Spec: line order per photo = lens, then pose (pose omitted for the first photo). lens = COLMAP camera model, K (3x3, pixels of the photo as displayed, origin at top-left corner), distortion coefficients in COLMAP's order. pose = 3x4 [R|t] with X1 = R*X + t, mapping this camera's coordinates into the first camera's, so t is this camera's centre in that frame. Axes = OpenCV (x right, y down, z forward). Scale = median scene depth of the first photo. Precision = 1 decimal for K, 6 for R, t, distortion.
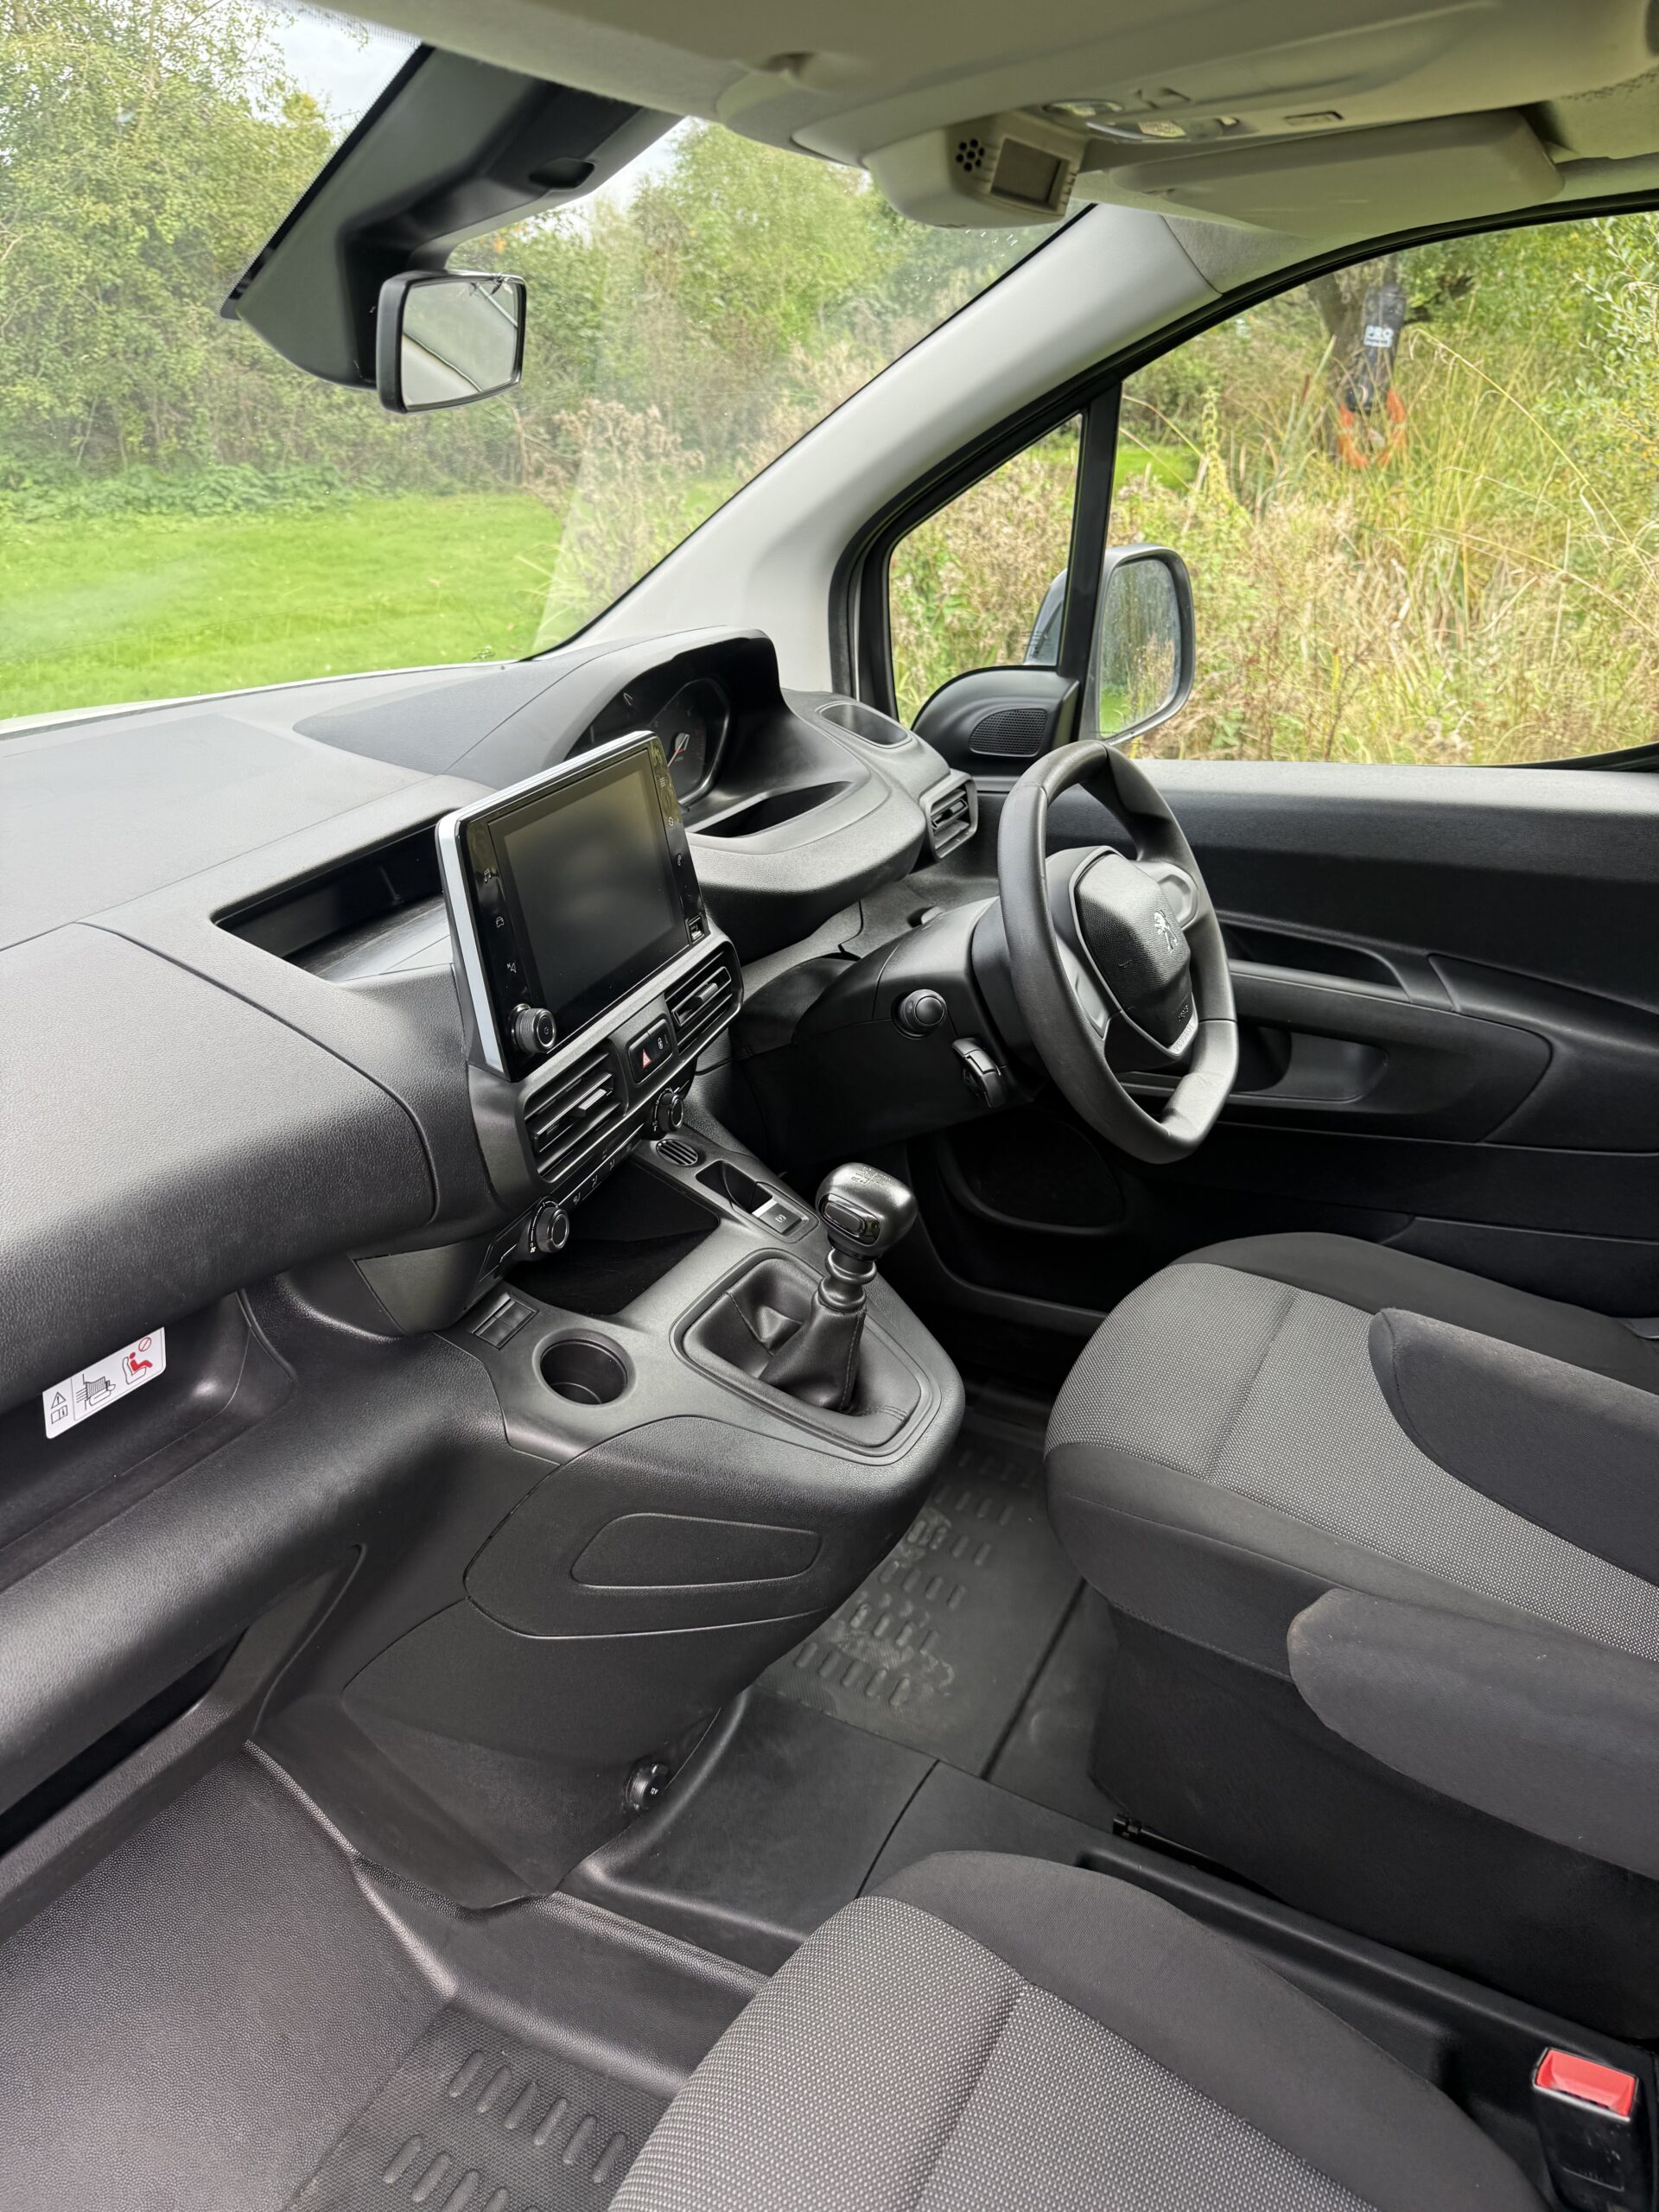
lens RADIAL K [[1558.3, 0, 789.4], [0, 1558.3, 1051.3], [0, 0, 1]] dist [0.060166, -0.094374]
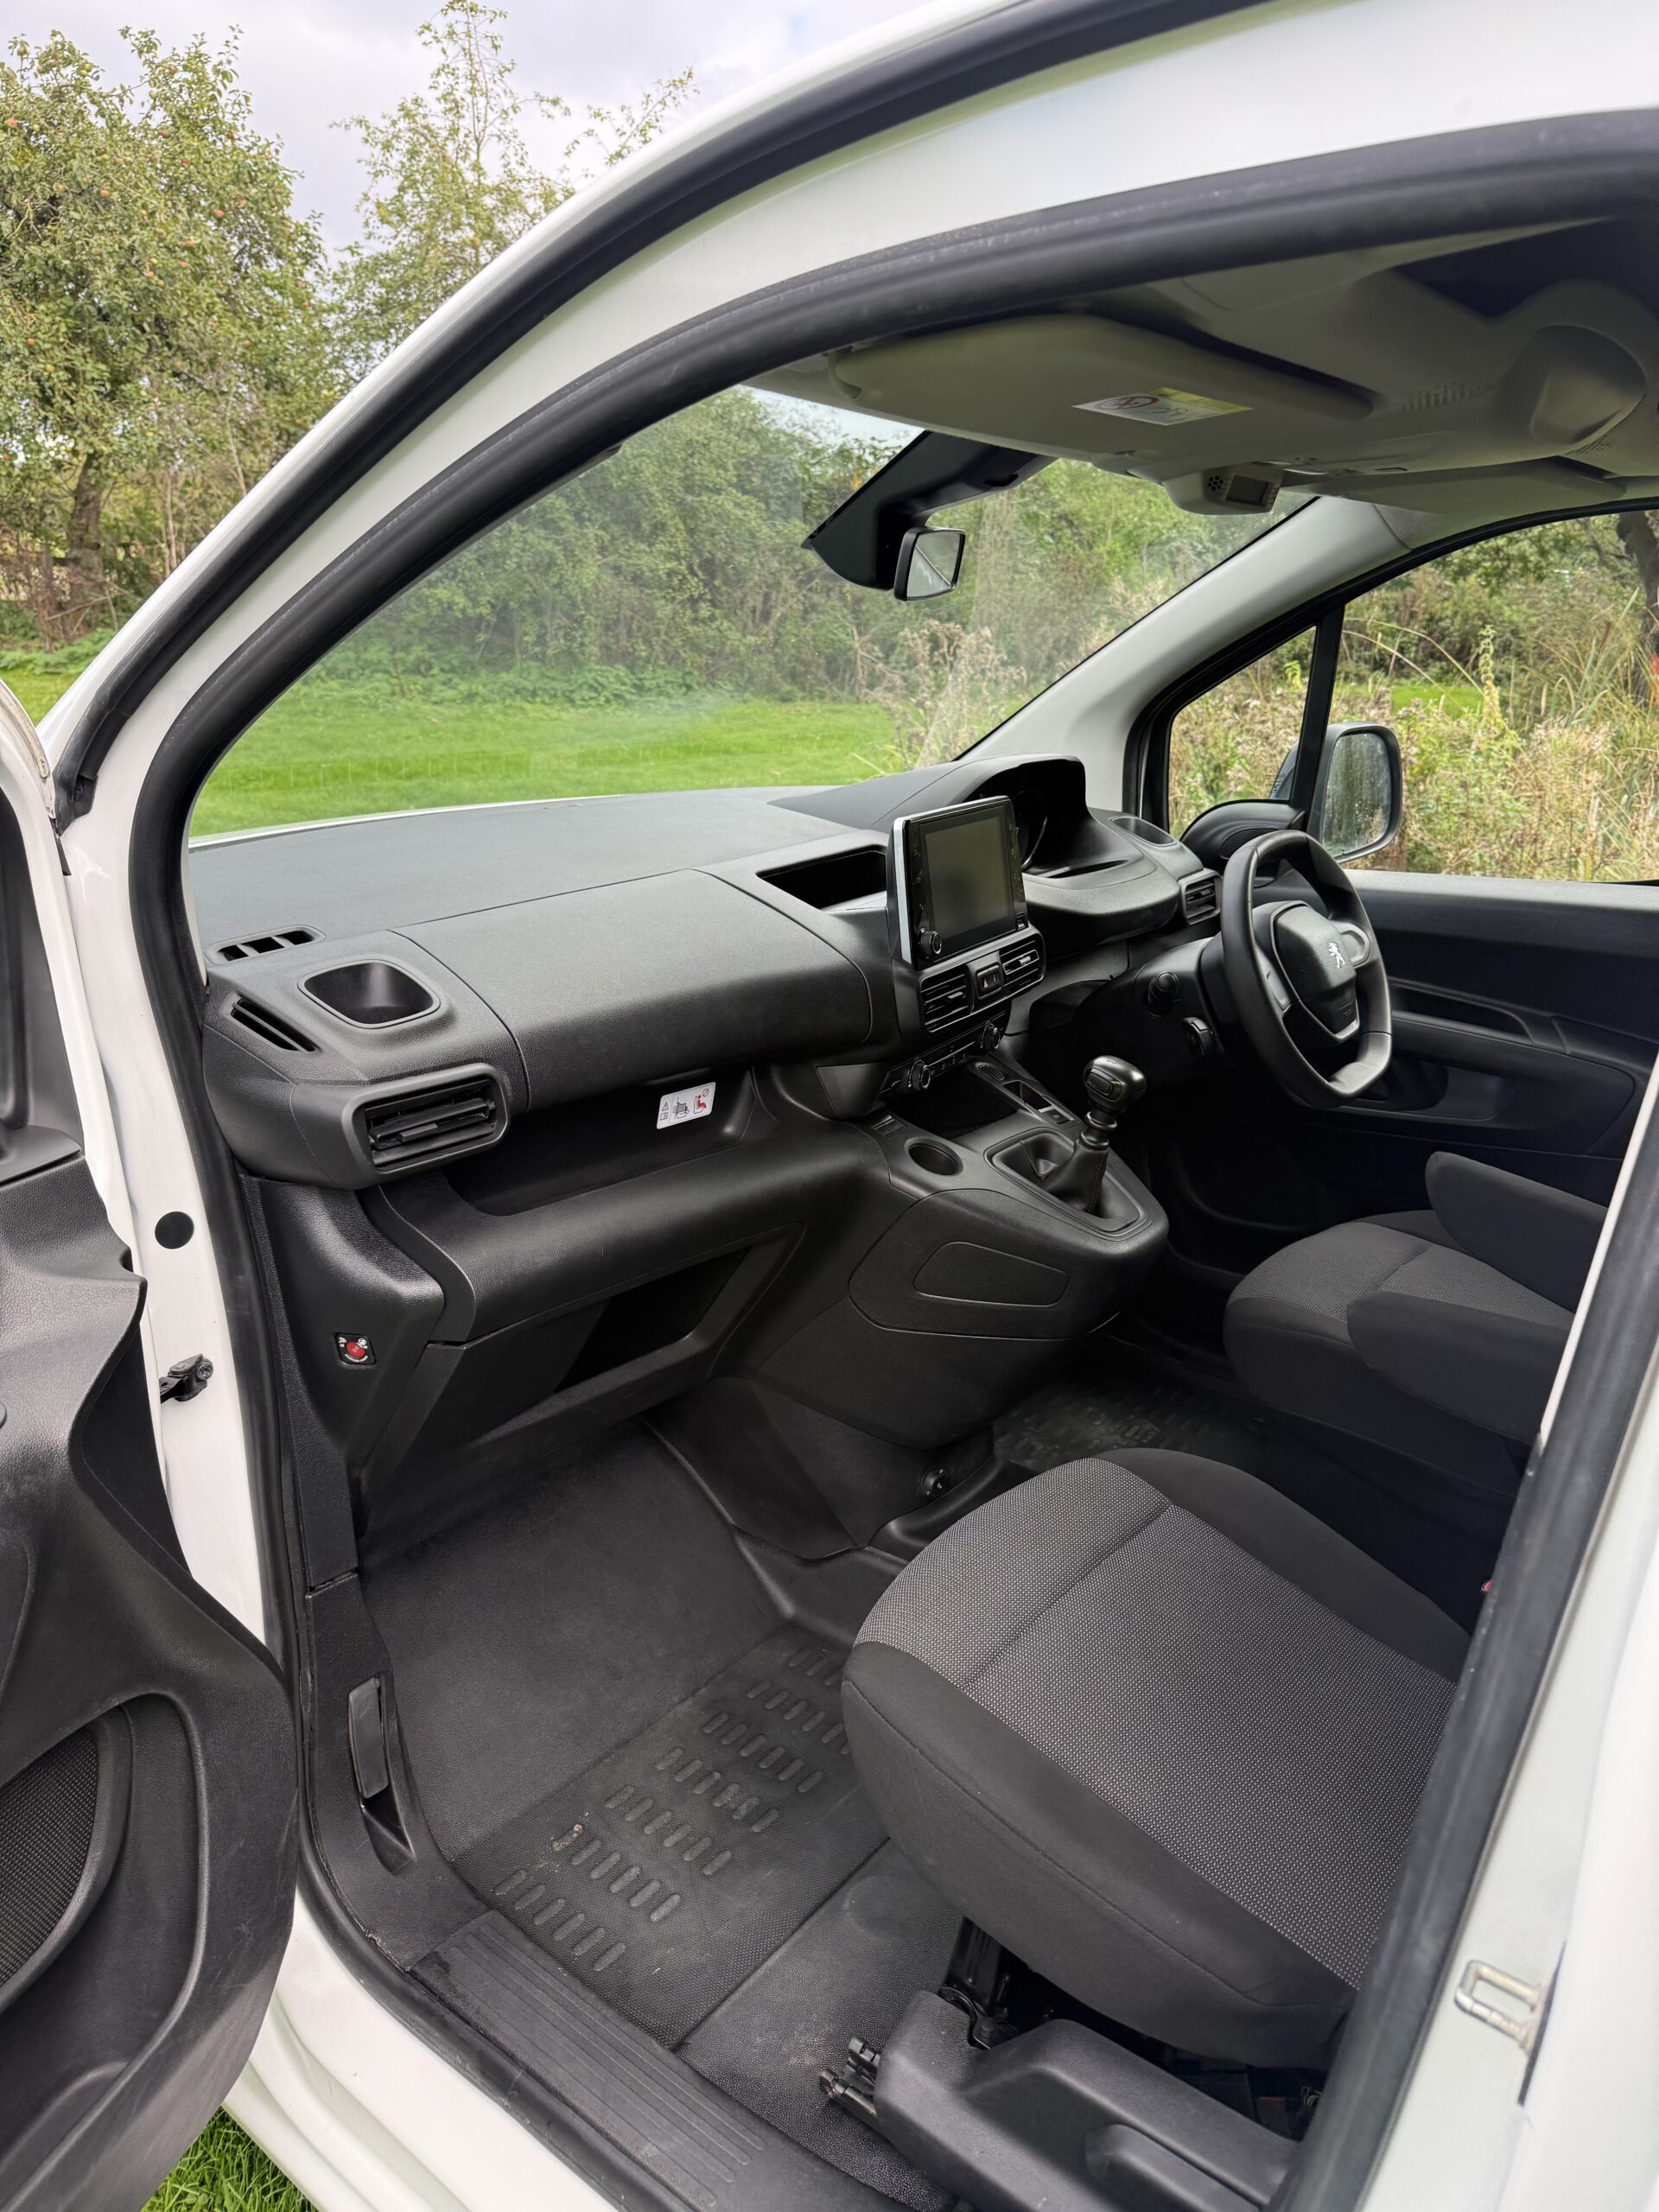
lens RADIAL K [[1521.4, 0, 829.5], [0, 1521.4, 1106.0], [0, 0, 1]] dist [0.096582, -0.087459]
pose [[0.984703, 0.088594, -0.150039, -0.001609], [-0.101916, 0.991279, -0.083546, 0.194766], [0.141329, 0.097559, 0.985144, -0.407069]]
